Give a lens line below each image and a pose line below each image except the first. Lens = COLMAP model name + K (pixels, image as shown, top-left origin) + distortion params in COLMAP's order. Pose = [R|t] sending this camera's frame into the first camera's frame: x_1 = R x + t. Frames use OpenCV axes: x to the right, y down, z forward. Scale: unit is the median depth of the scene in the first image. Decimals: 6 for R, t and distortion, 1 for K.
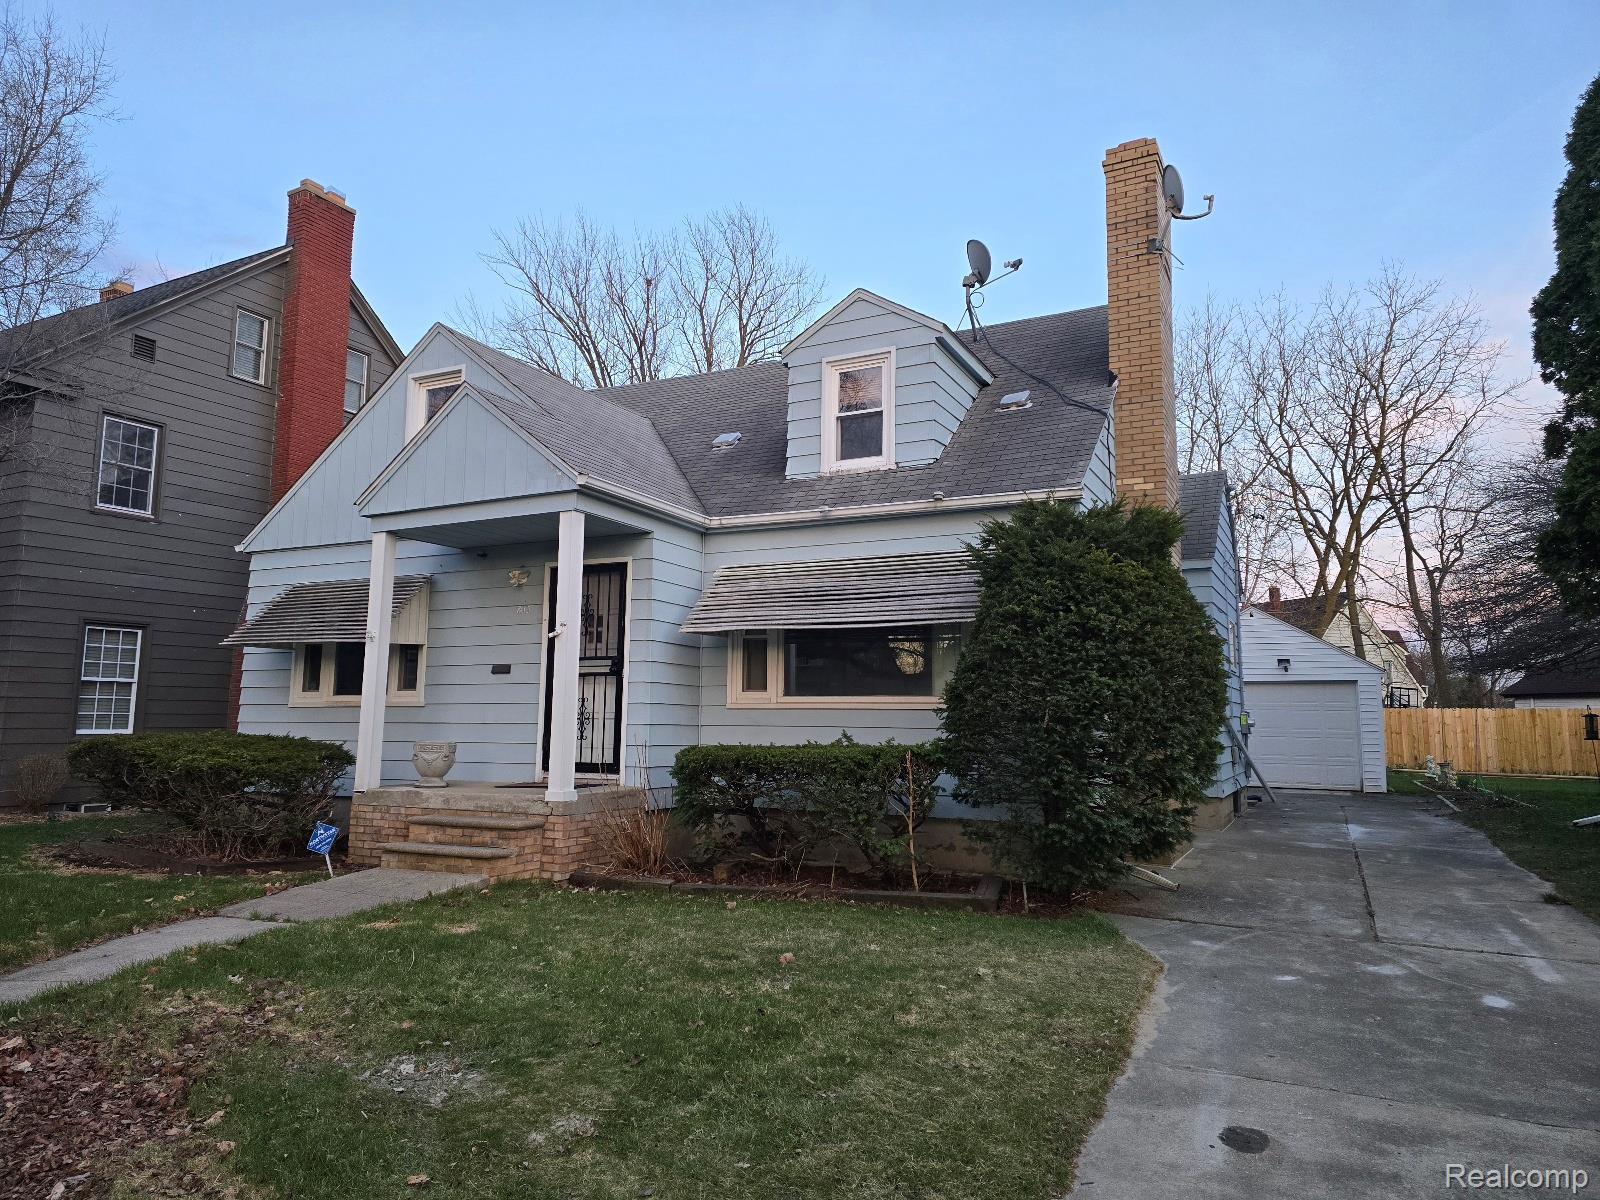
lens RADIAL K [[1059.0, 0, 800.0], [0, 1059.0, 600.0], [0, 0, 1]] dist [0.006208, 0.002691]
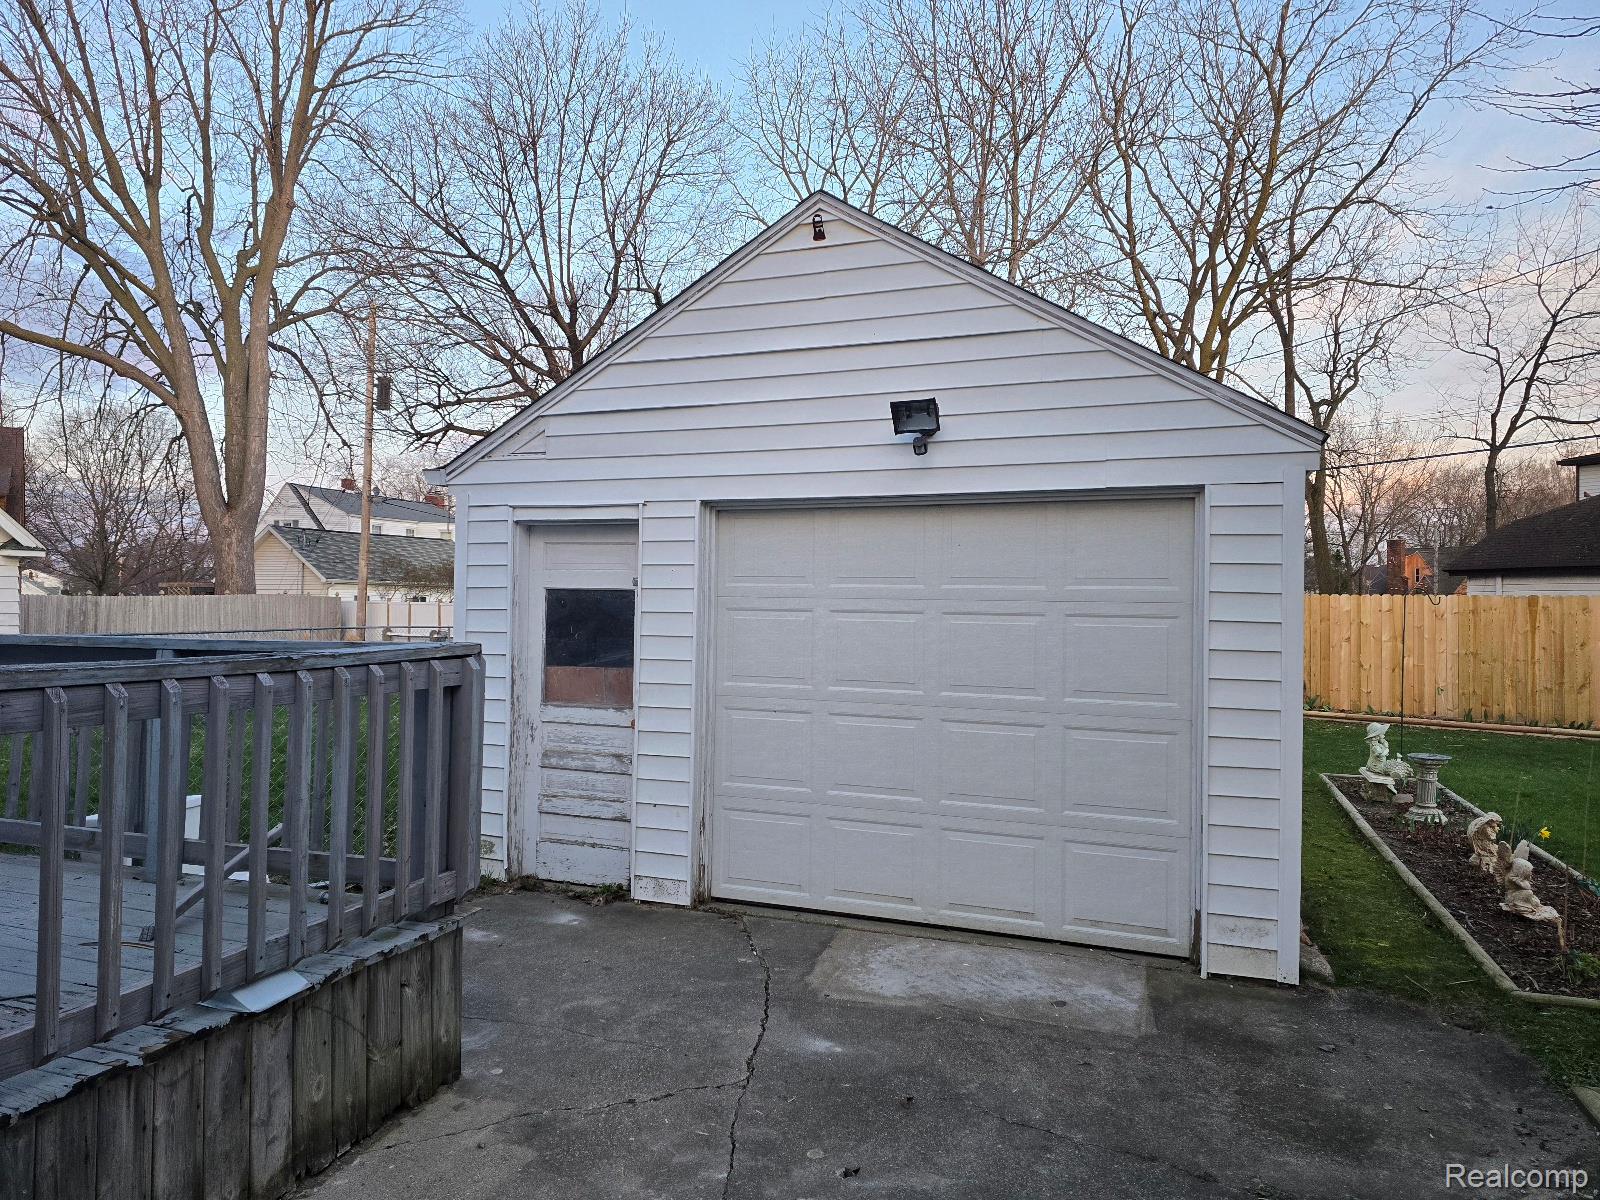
lens RADIAL K [[1083.4, 0, 800.0], [0, 1083.4, 600.0], [0, 0, 1]] dist [0.087115, -0.080280]
pose [[0.992285, 0.001115, 0.123971, 0.195039], [-0.014995, 0.993697, 0.111090, 0.035810], [-0.123066, -0.112092, 0.986048, 0.368661]]
